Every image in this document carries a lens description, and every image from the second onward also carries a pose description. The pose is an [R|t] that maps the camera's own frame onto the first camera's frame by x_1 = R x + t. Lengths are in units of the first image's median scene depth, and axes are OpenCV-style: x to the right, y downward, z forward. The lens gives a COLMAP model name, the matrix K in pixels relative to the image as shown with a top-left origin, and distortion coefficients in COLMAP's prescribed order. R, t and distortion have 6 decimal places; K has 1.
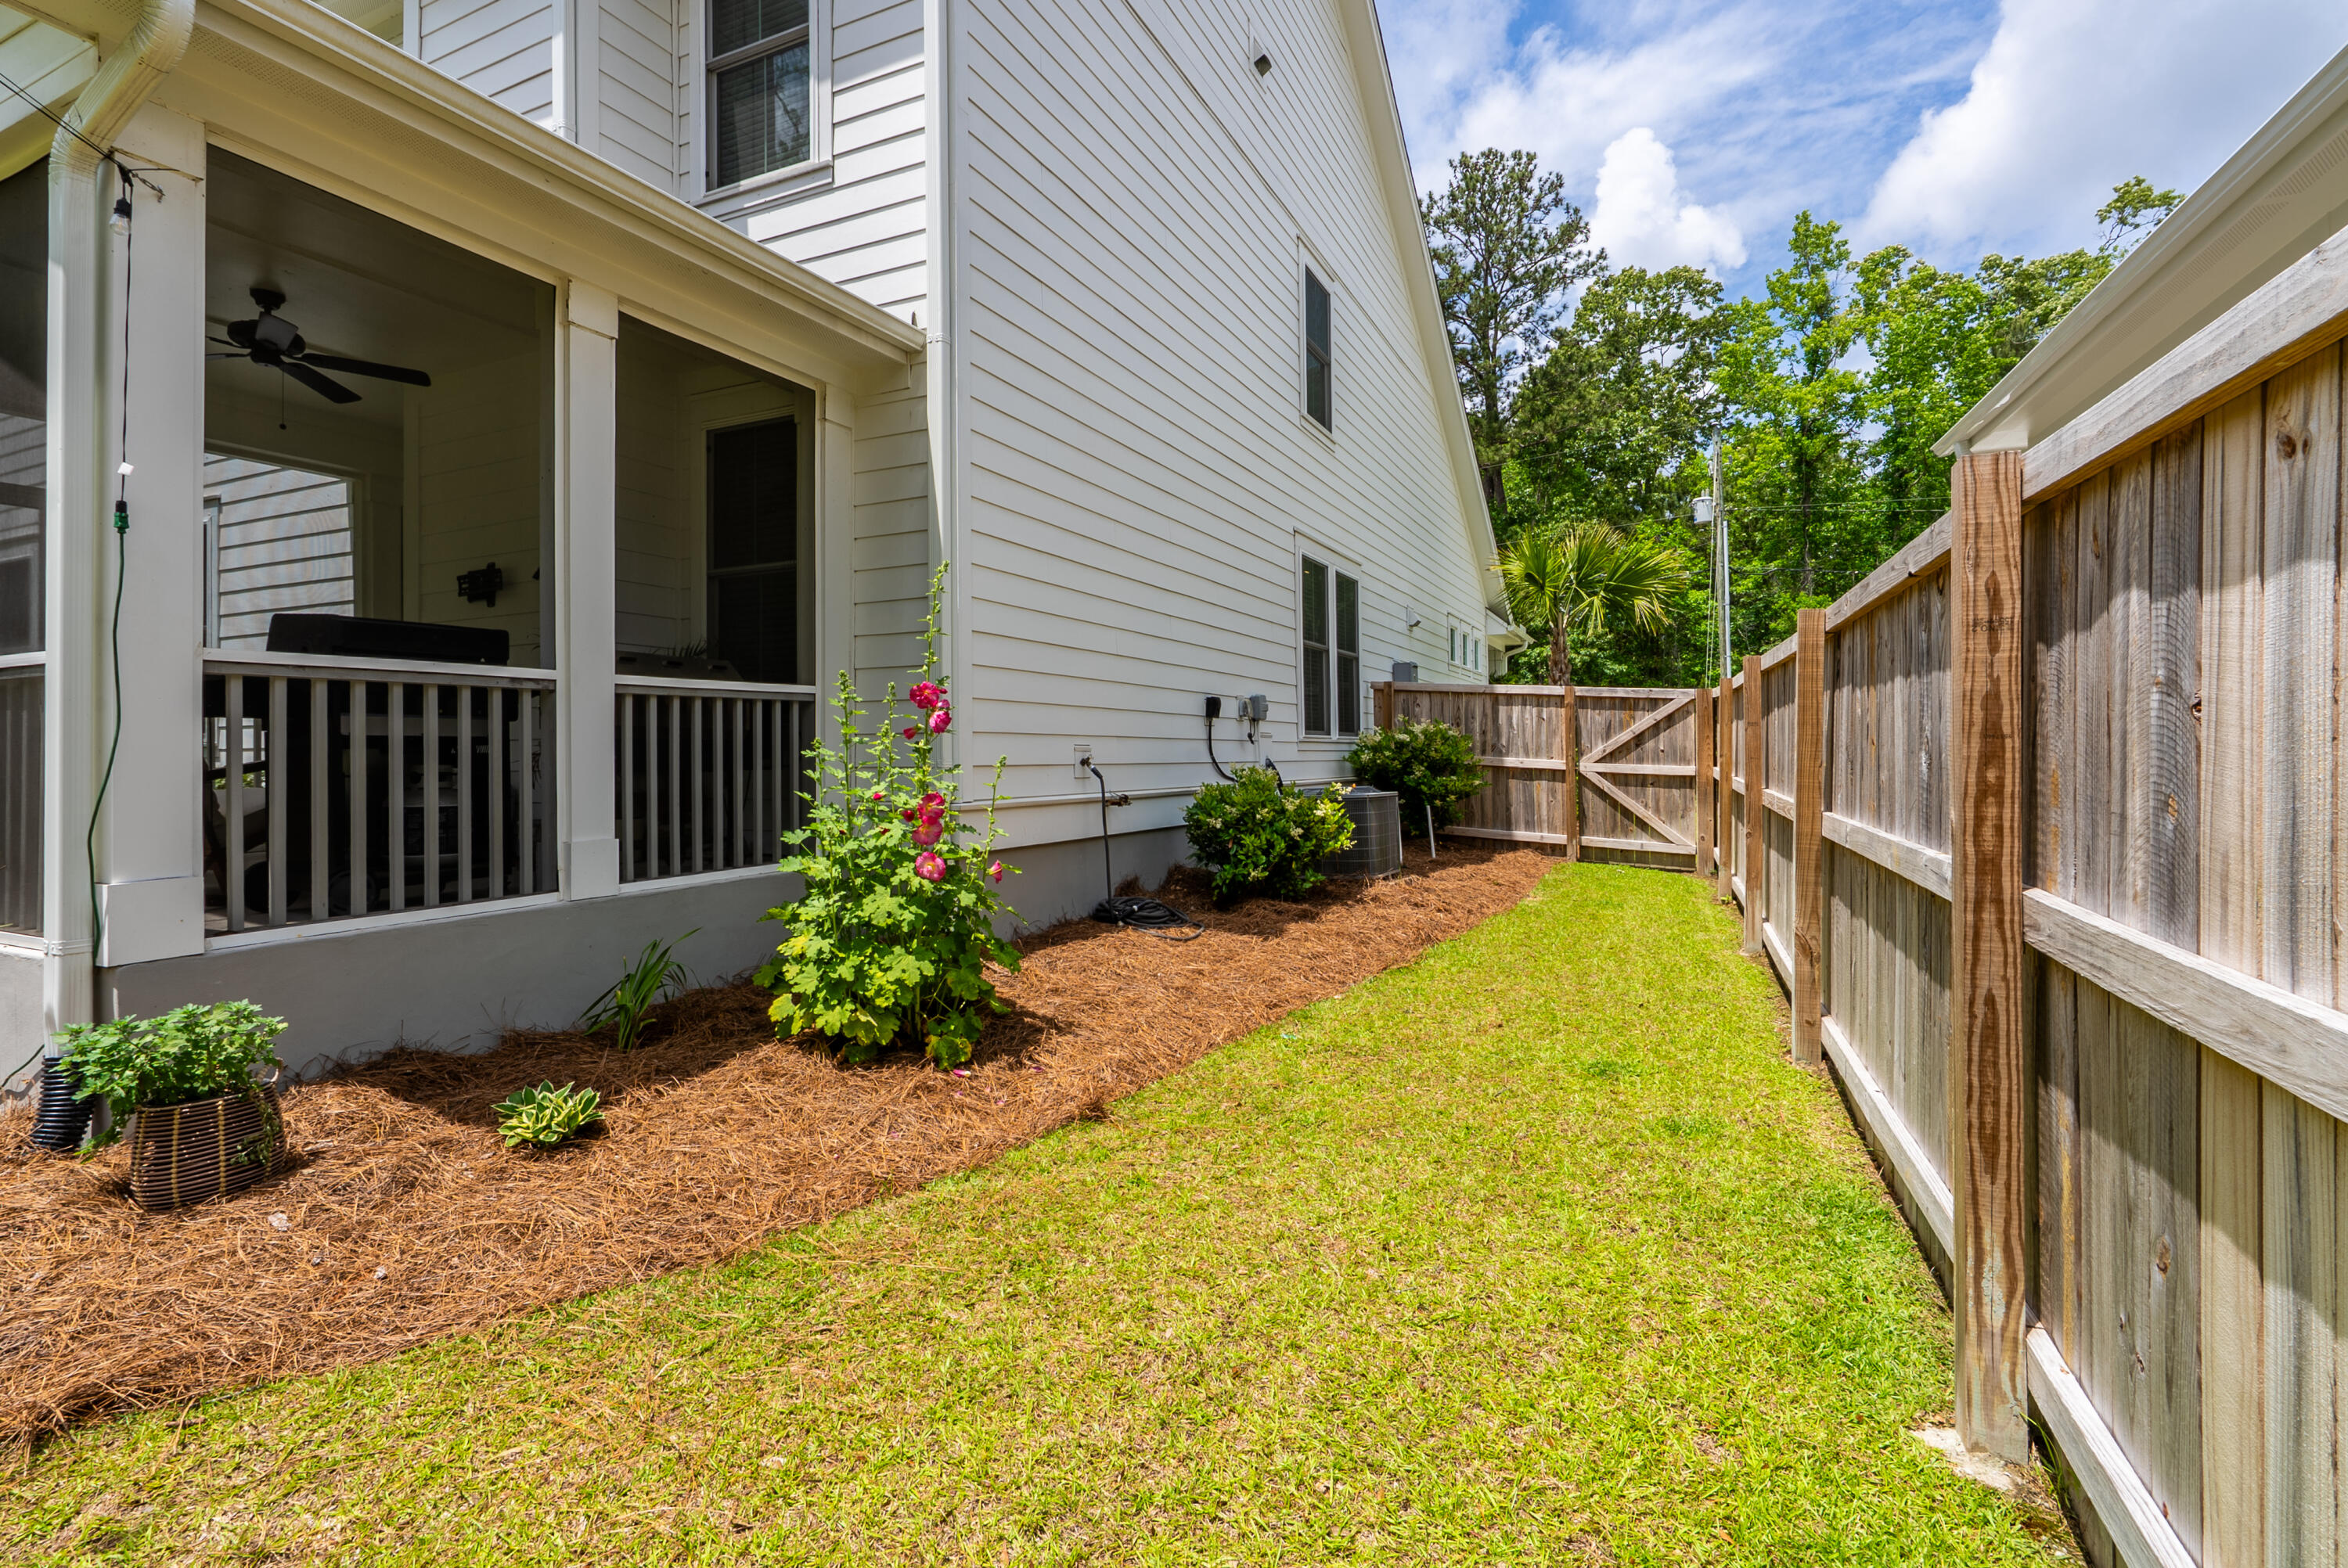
lens RADIAL K [[1062.4, 0, 1170.2], [0, 1062.4, 740.4], [0, 0, 1]] dist [0.012927, -0.000532]
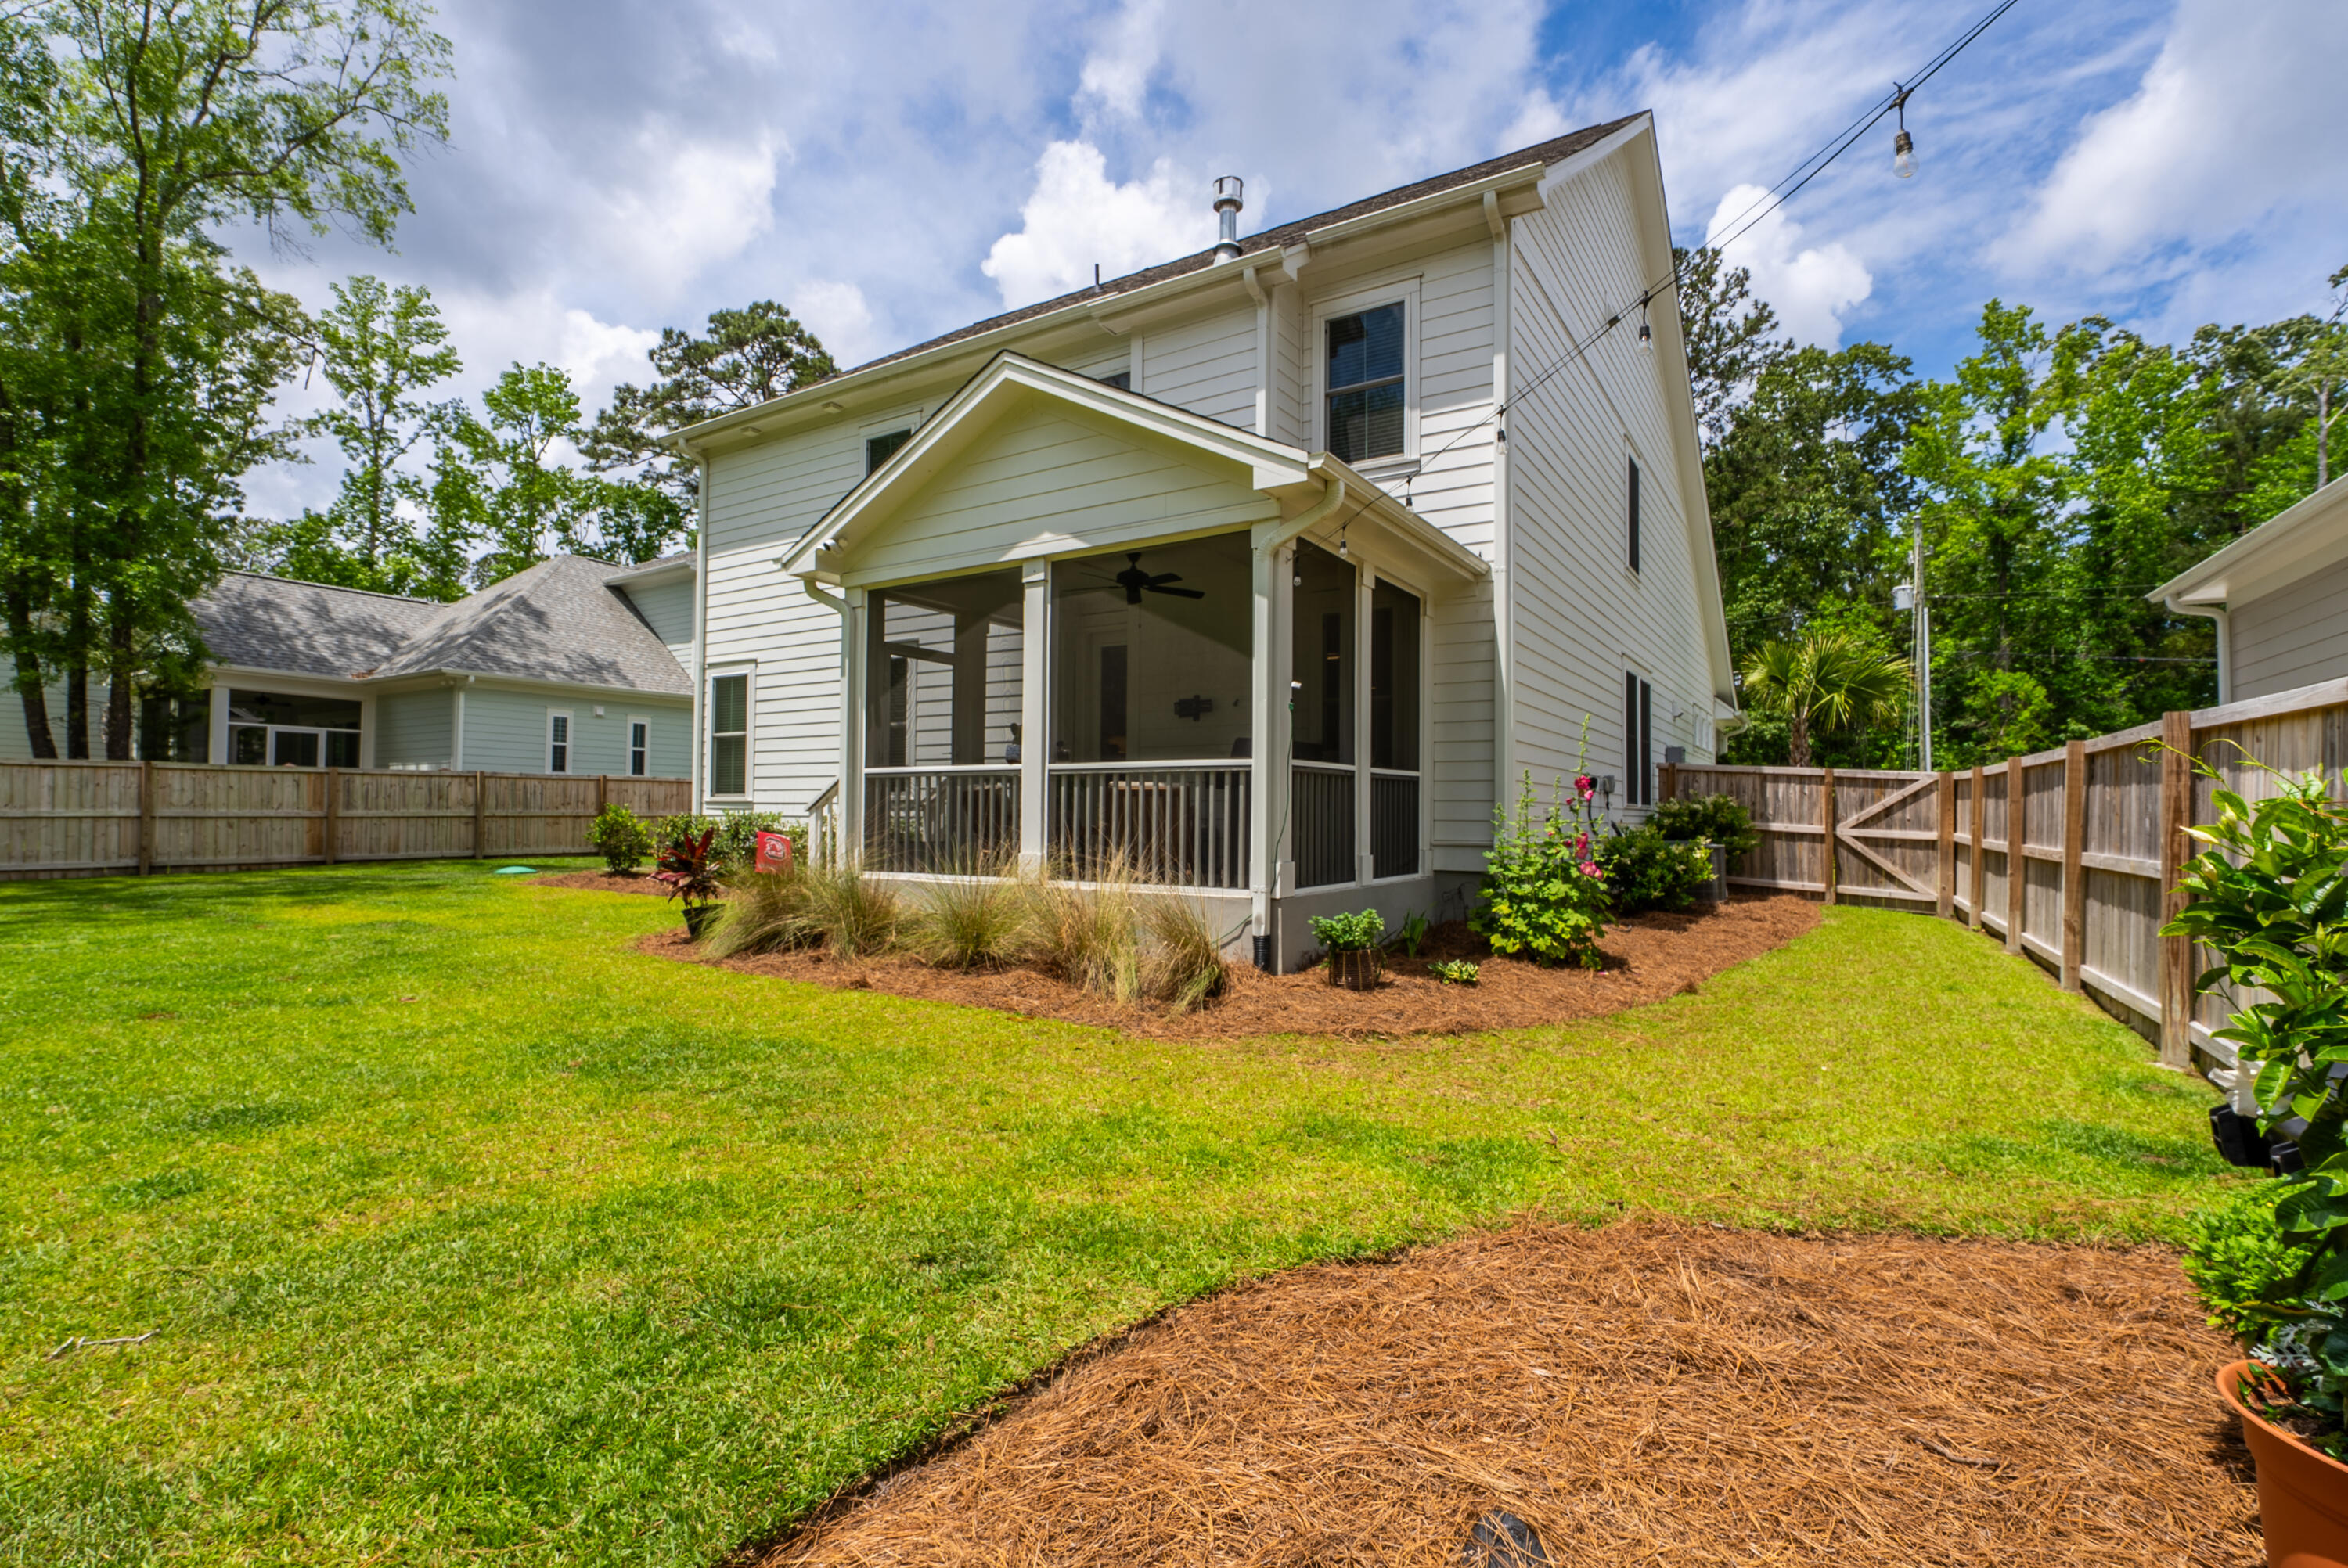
lens RADIAL K [[1062.4, 0, 1167.8], [0, 1062.4, 793.3], [0, 0, 1]] dist [0.012927, -0.000532]
pose [[0.993507, 0.013391, -0.112976, -0.267200], [-0.014485, 0.999856, -0.008871, 0.001979], [0.112841, 0.010450, 0.993558, -0.362785]]
